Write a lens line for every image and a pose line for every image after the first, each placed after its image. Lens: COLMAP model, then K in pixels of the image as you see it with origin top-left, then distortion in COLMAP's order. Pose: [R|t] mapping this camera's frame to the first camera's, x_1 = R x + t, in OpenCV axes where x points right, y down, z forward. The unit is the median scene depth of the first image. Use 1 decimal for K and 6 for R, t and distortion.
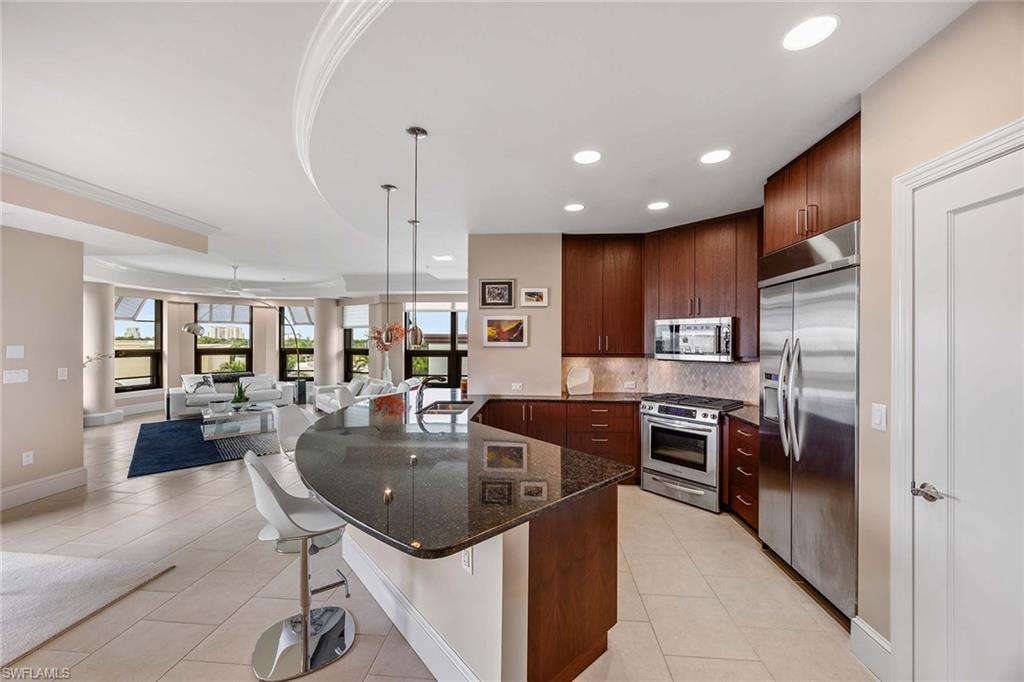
lens RADIAL K [[390.1, 0, 518.4], [0, 390.1, 342.5], [0, 0, 1]] dist [-0.005227, 0.000646]
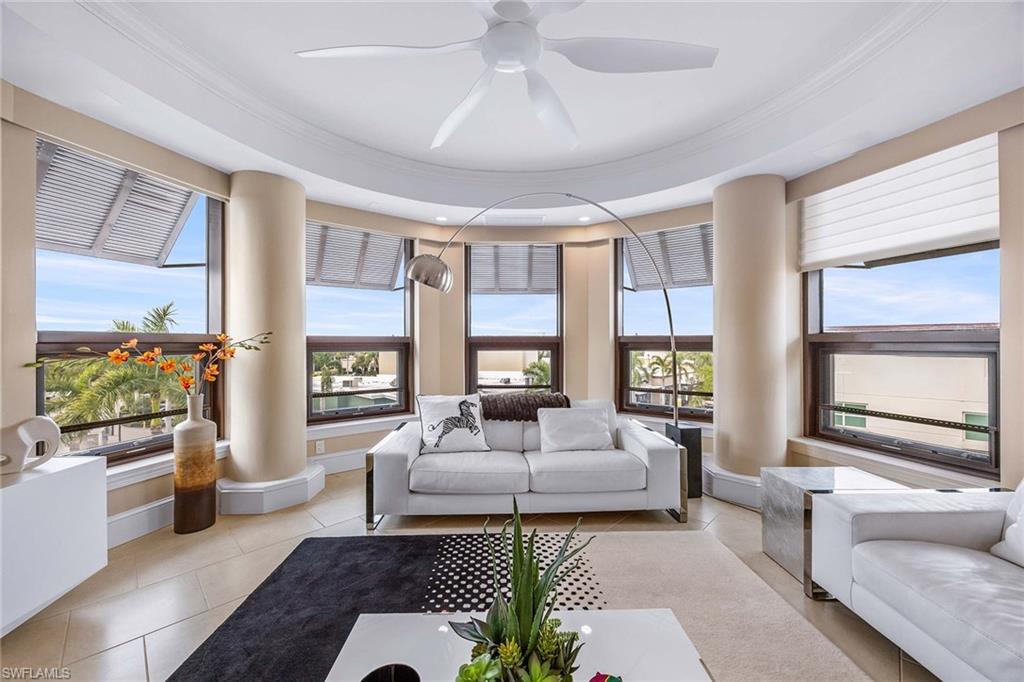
lens RADIAL K [[390.1, 0, 511.4], [0, 390.1, 342.8], [0, 0, 1]] dist [-0.005227, 0.000646]
pose [[0.762672, -0.004765, -0.646767, -0.497428], [0.000648, 0.999978, -0.006602, 0.029213], [0.646785, 0.004616, 0.762659, 0.703605]]
